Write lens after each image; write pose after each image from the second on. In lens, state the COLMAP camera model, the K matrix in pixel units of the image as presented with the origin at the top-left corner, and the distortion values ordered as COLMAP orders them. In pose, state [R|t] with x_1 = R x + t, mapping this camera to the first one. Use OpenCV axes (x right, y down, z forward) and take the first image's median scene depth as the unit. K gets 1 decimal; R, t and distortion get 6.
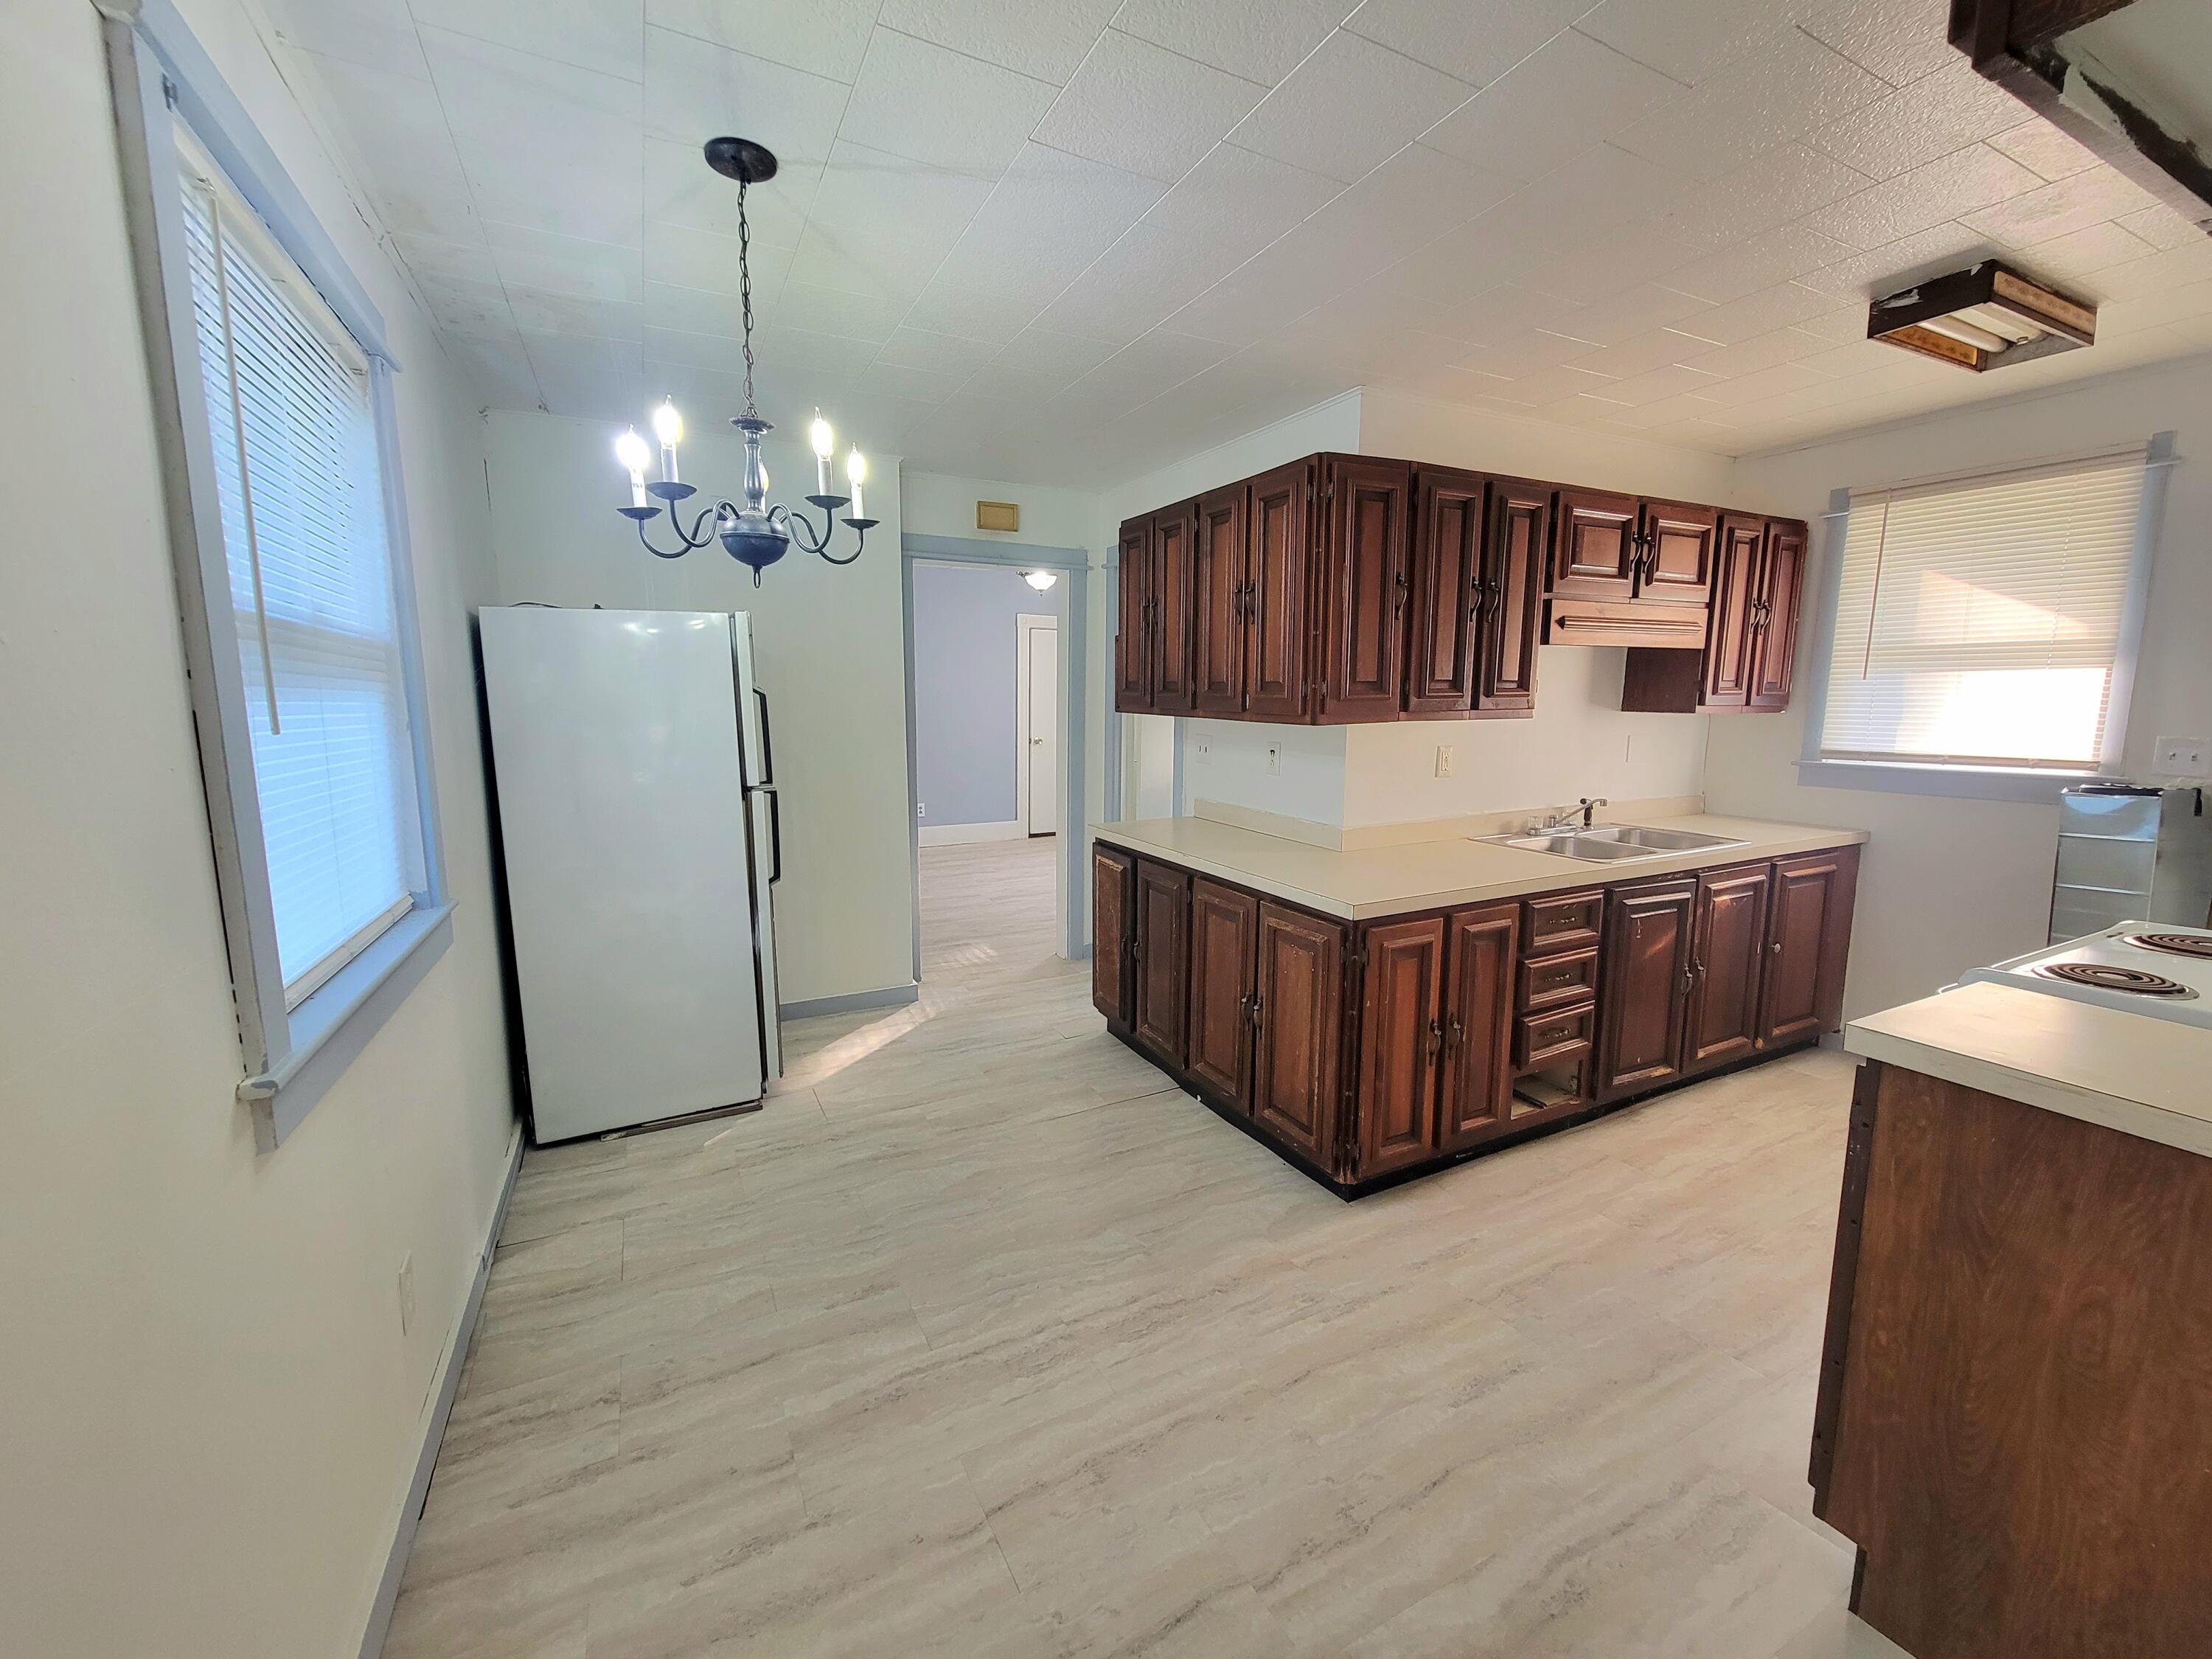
lens RADIAL K [[899.3, 0, 1097.8], [0, 899.3, 822.9], [0, 0, 1]] dist [0.002945, -0.002966]
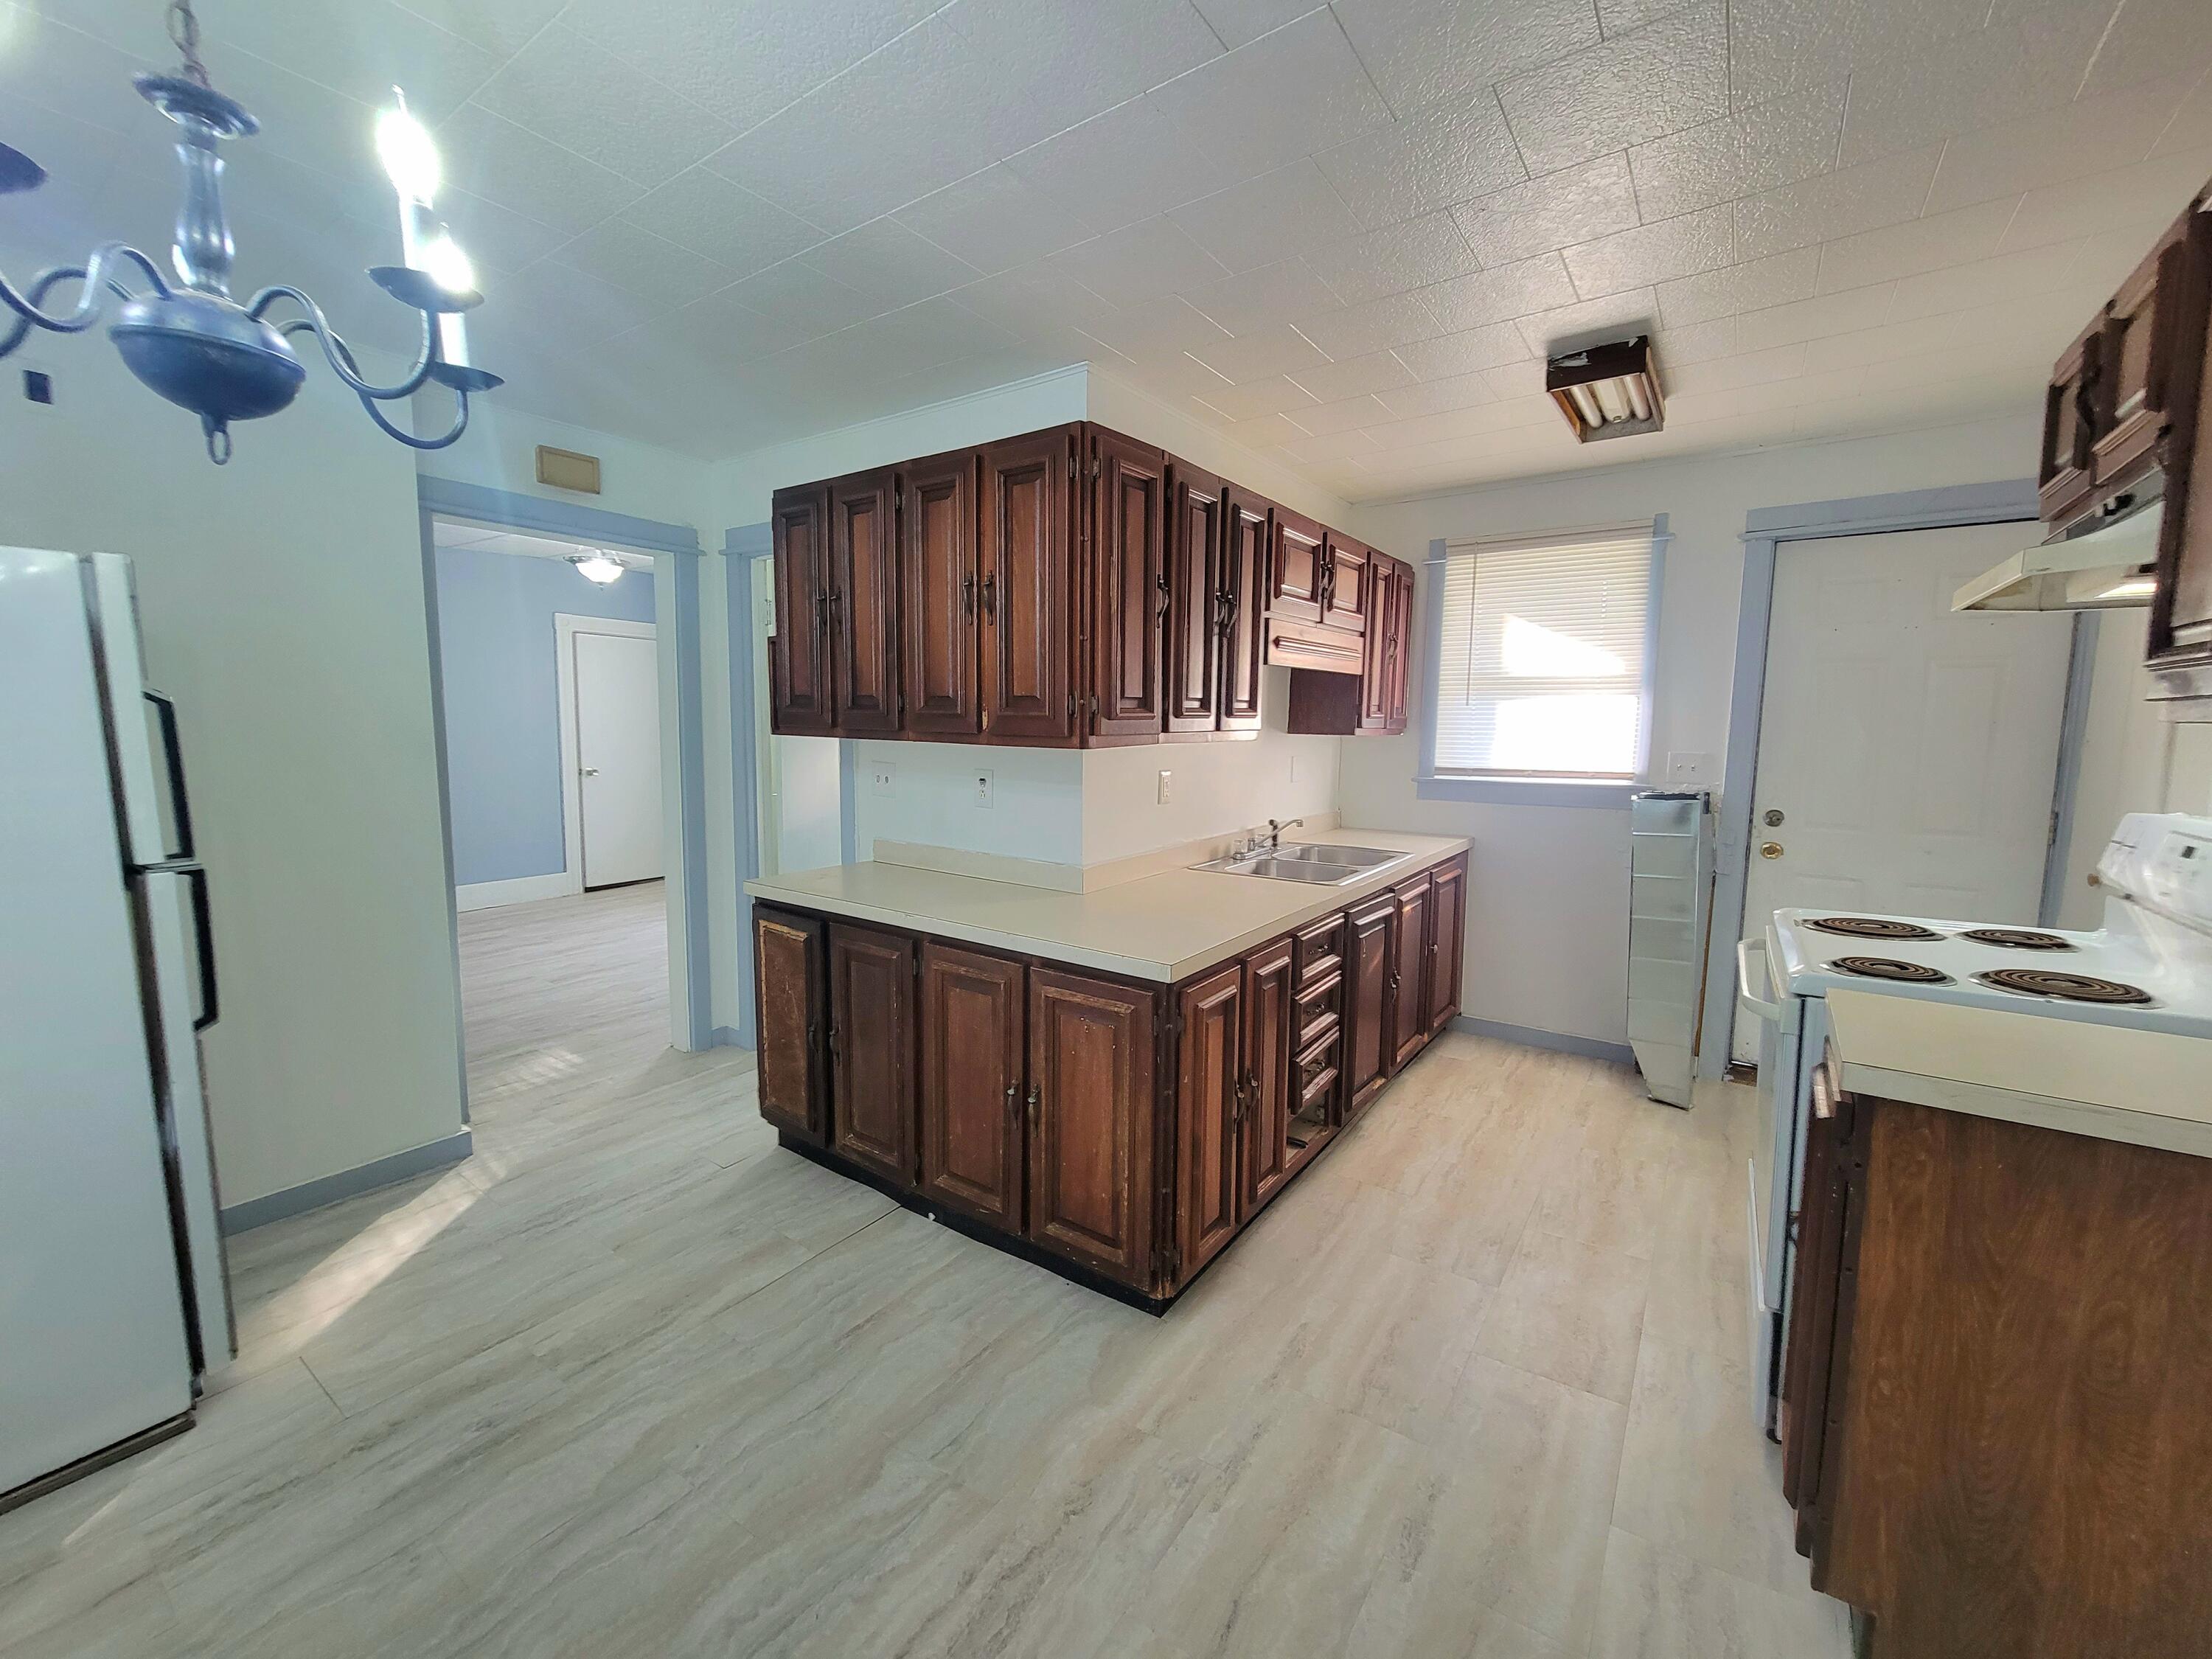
lens RADIAL K [[899.3, 0, 1097.9], [0, 899.3, 822.9], [0, 0, 1]] dist [0.002945, -0.002966]
pose [[0.885262, -0.045828, 0.462829, -0.119363], [0.058686, 0.998186, -0.013412, -0.024997], [-0.461375, 0.039035, 0.886346, 0.229809]]
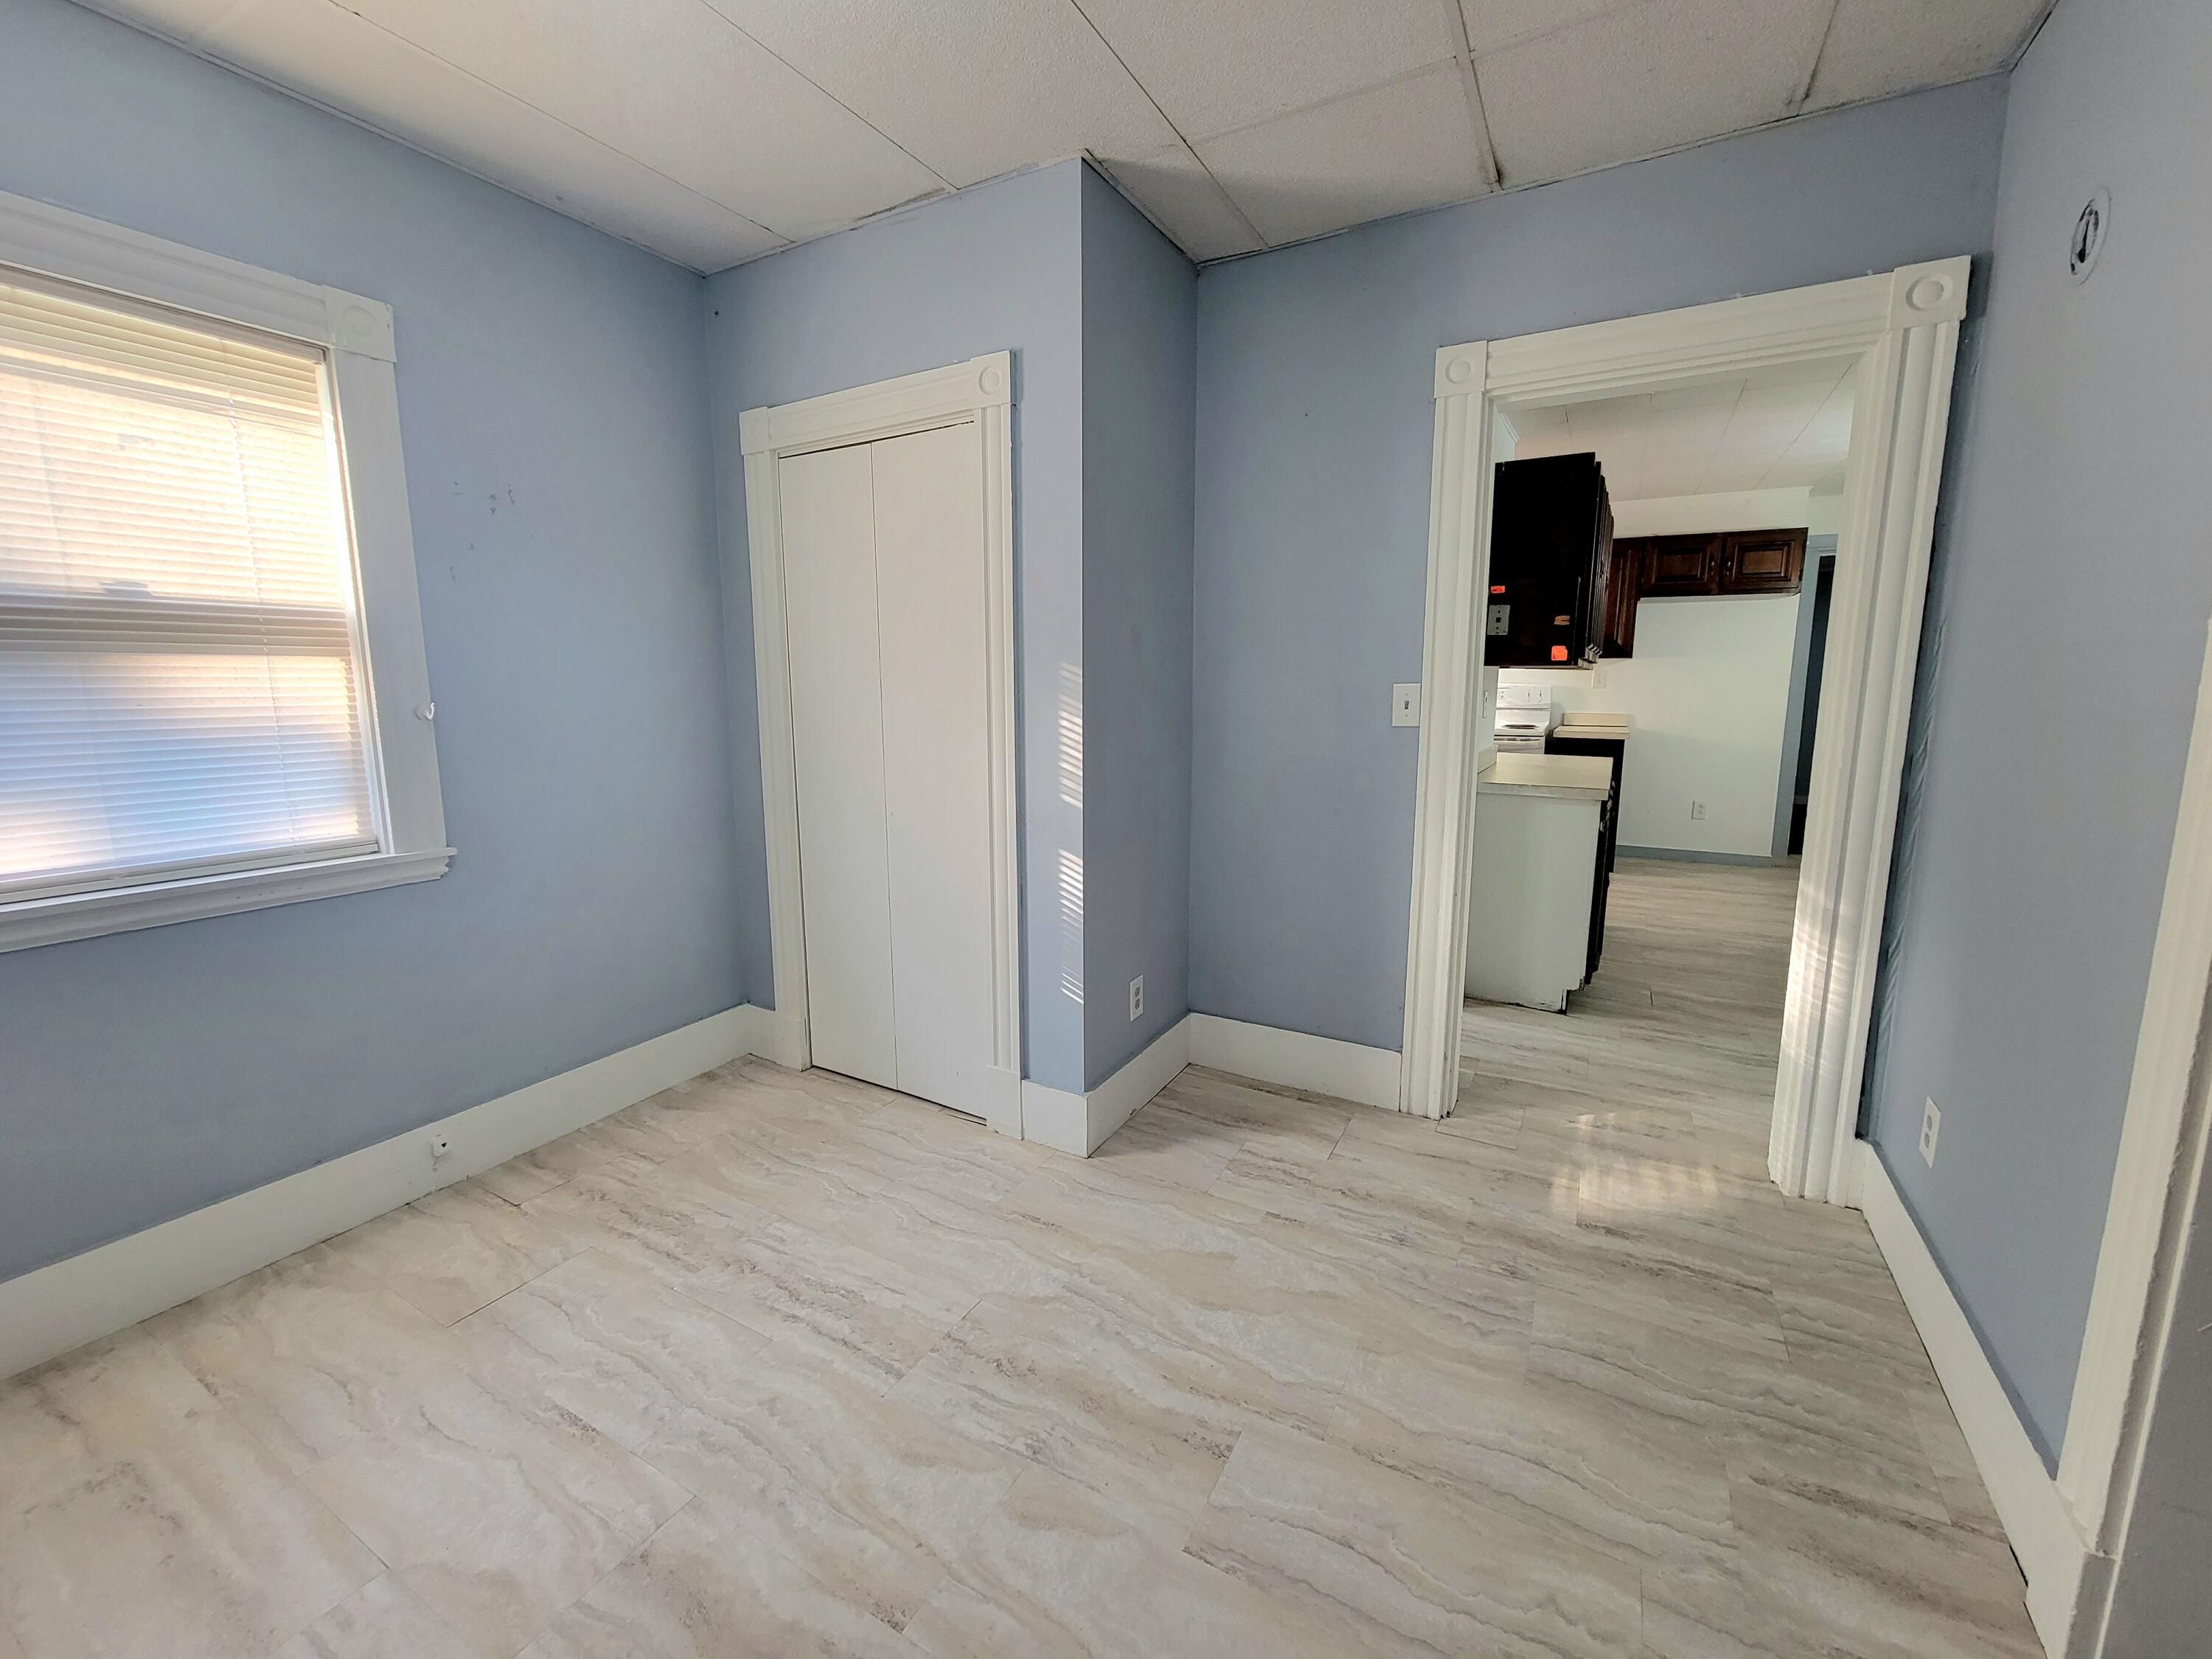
lens RADIAL K [[899.3, 0, 1099.1], [0, 899.3, 821.8], [0, 0, 1]] dist [0.002945, -0.002966]
pose [[-0.552952, -0.130462, 0.822936, -0.596395], [0.119996, 0.964901, 0.233596, -0.302820], [-0.824527, 0.227917, -0.517889, 2.381014]]
